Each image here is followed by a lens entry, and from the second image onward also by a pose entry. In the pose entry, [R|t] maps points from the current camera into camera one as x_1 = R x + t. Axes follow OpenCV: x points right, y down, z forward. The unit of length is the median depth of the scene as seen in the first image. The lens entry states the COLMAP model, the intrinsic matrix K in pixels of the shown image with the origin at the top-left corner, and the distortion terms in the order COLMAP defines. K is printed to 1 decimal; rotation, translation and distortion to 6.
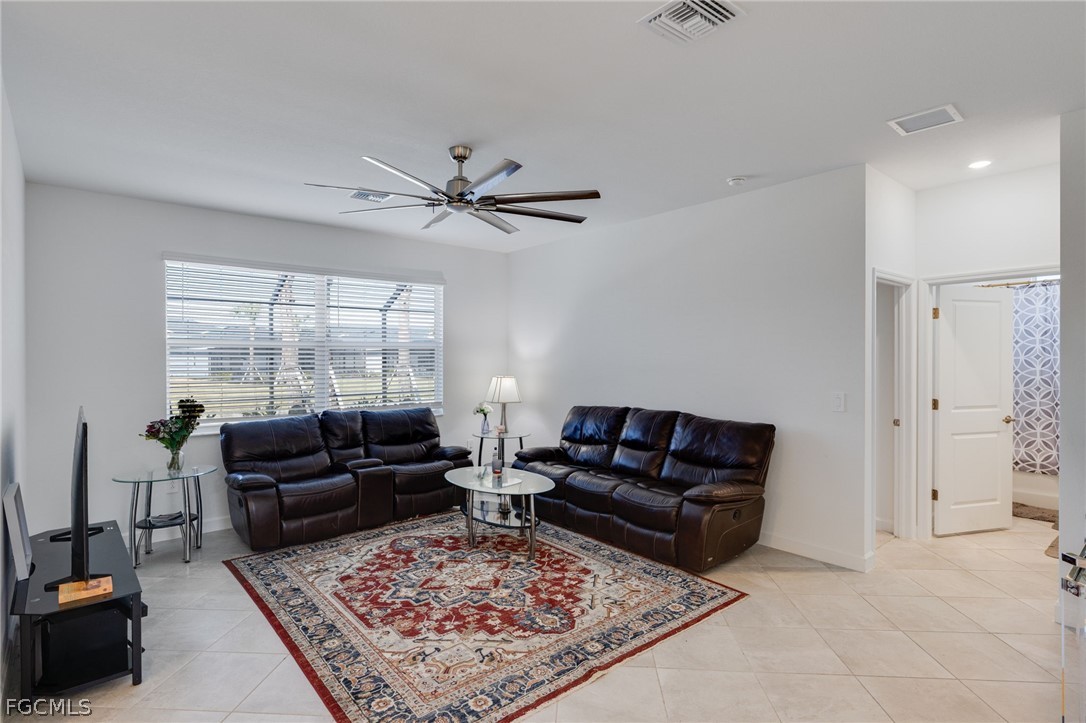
lens RADIAL K [[555.9, 0, 531.6], [0, 555.9, 357.1], [0, 0, 1]] dist [0.002901, 0.001179]
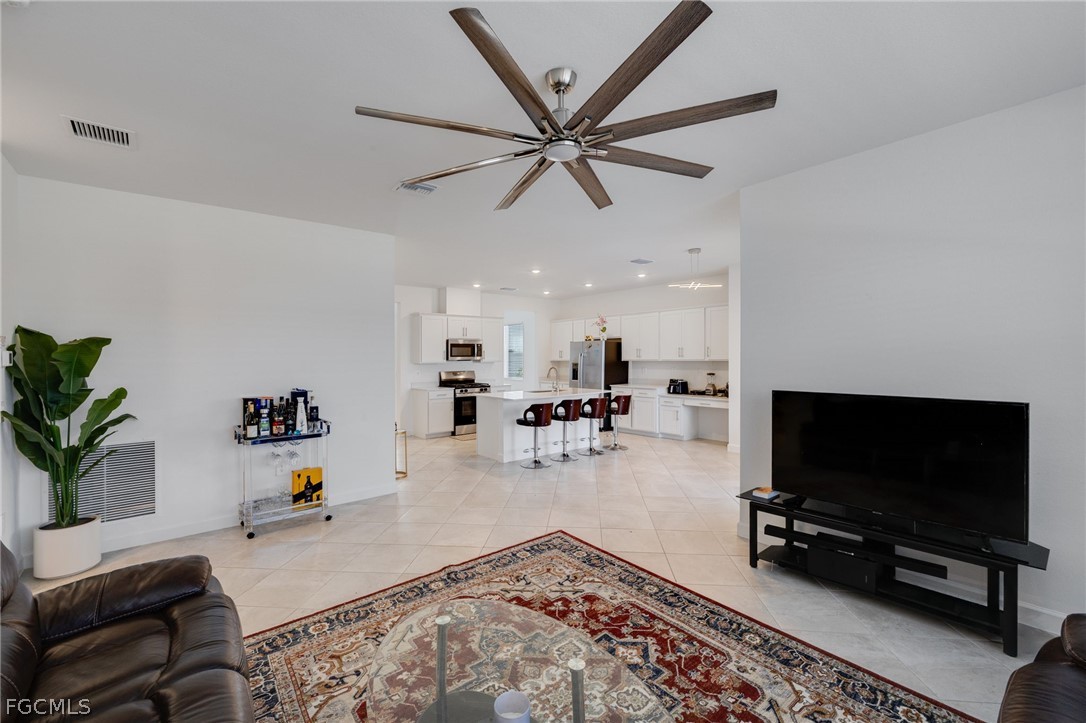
lens RADIAL K [[454.6, 0, 545.5], [0, 454.6, 350.5], [0, 0, 1]] dist [-0.003271, 0.000039]
pose [[-0.999806, 0.018721, -0.006131, -0.117124], [0.018815, 0.999702, -0.015535, 0.008910], [0.005839, -0.015647, -0.999861, 1.731506]]
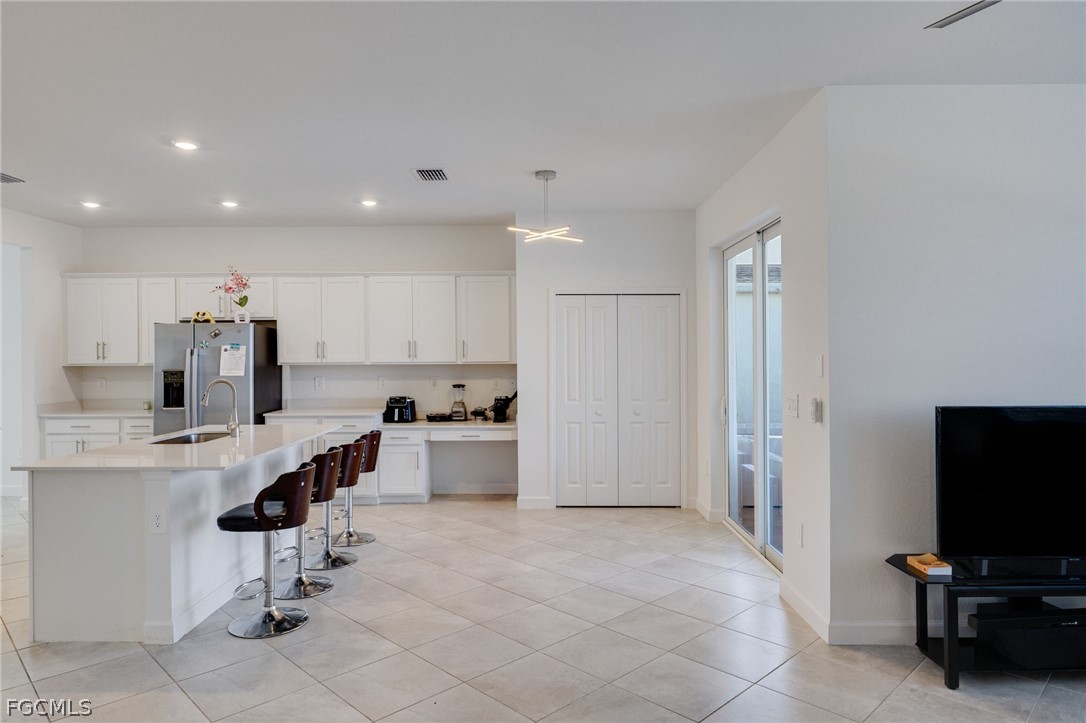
lens RADIAL K [[673.6, 0, 545.2], [0, 673.6, 350.5], [0, 0, 1]] dist [0.005015, -0.003198]
pose [[-0.640436, 0.007209, -0.767978, 0.476307], [0.011355, 0.999936, -0.000083, 0.002343], [0.767928, -0.008774, -0.640477, 0.939296]]
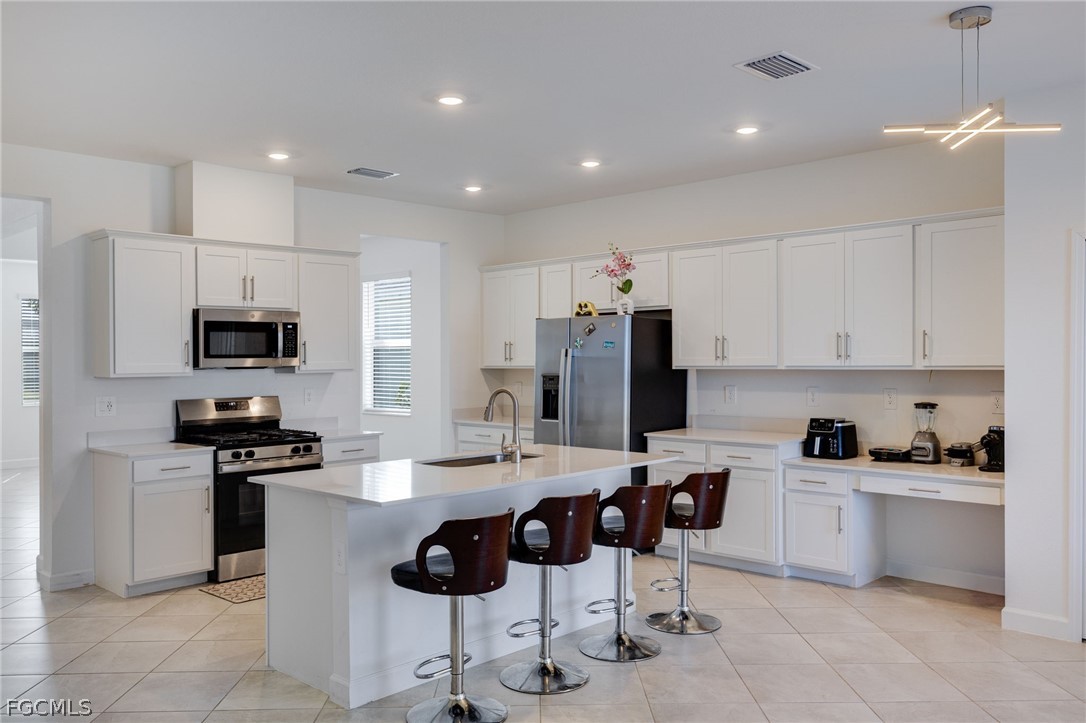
lens RADIAL K [[878.5, 0, 544.0], [0, 878.5, 360.2], [0, 0, 1]] dist [0.004550, -0.001159]
pose [[-0.994133, 0.019258, -0.106433, -0.081627], [0.018911, 0.999812, 0.004267, 0.003291], [0.106495, 0.002229, -0.994311, 0.966972]]
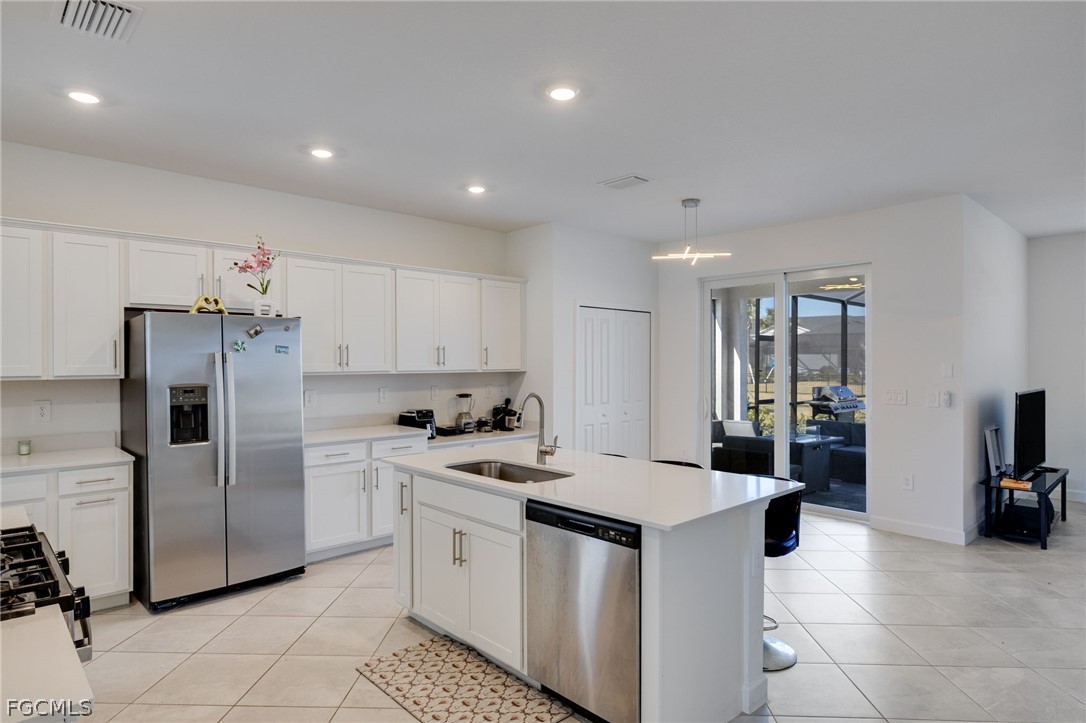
lens RADIAL K [[597.2, 0, 534.3], [0, 597.2, 360.2], [0, 0, 1]] dist [-0.003760, 0.001996]
pose [[0.045422, 0.006042, -0.998950, 0.803971], [0.004107, 0.999972, 0.006235, -0.004127], [0.998959, -0.004386, 0.045396, -0.523648]]
